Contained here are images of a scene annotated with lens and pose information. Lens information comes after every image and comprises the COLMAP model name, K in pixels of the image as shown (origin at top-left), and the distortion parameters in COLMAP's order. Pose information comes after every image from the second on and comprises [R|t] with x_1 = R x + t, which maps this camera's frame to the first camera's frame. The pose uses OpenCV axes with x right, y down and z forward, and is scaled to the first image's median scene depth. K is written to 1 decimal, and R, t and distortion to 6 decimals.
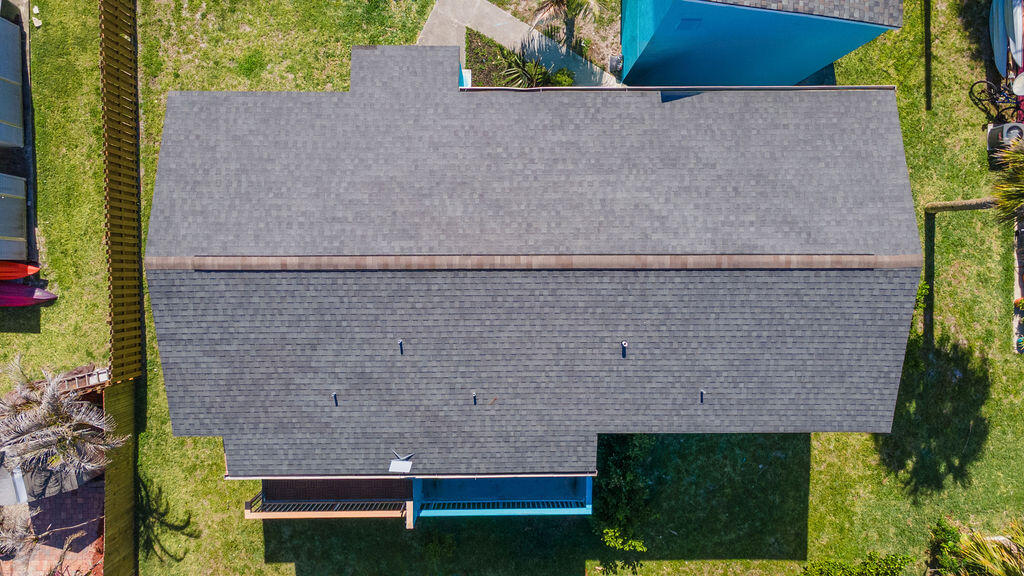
lens RADIAL K [[749.3, 0, 514.9], [0, 749.3, 292.9], [0, 0, 1]] dist [0.040764, 0.011558]
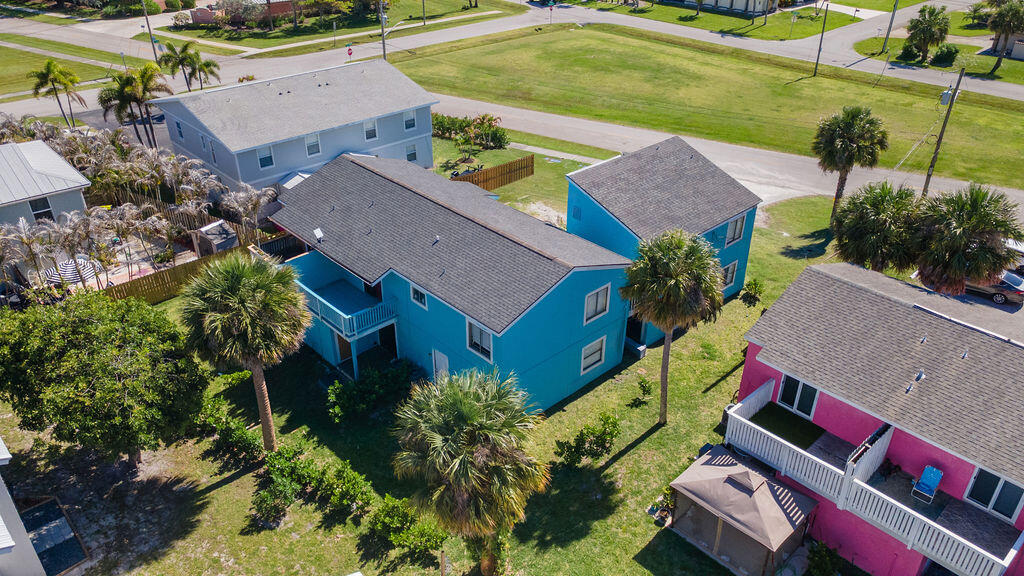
lens RADIAL K [[749.3, 0, 514.9], [0, 749.3, 292.9], [0, 0, 1]] dist [0.040764, 0.011558]
pose [[0.682080, 0.368377, -0.631716, 1.139545], [-0.731174, 0.329047, -0.597589, 0.824154], [-0.012274, 0.869498, 0.493785, 0.123703]]
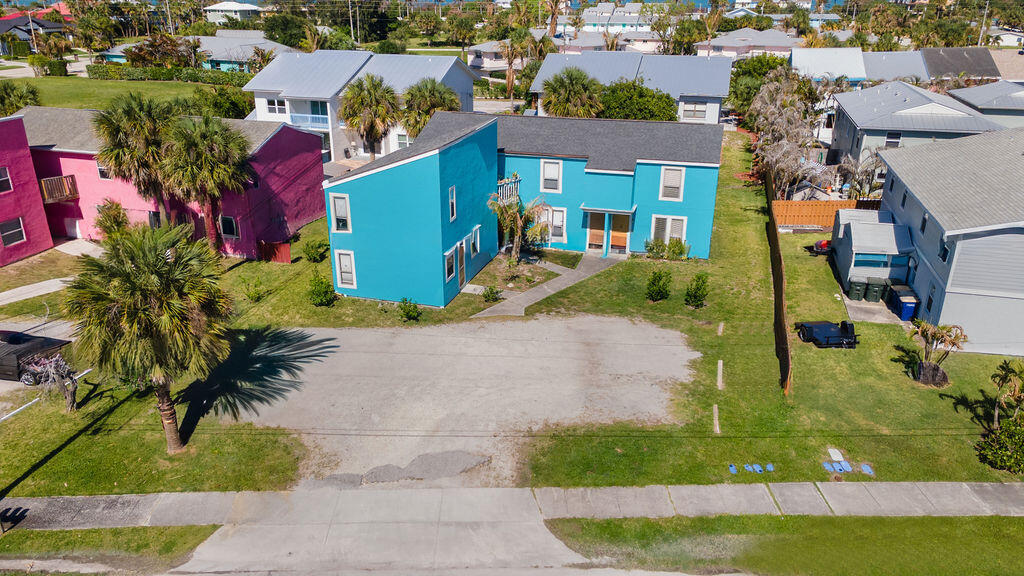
lens RADIAL K [[749.3, 0, 514.9], [0, 749.3, 292.9], [0, 0, 1]] dist [0.040764, 0.011558]
pose [[-0.962360, -0.118247, 0.244707, -0.354530], [0.271487, -0.376569, 0.885715, -1.906727], [-0.012584, 0.918811, 0.394498, 0.375995]]
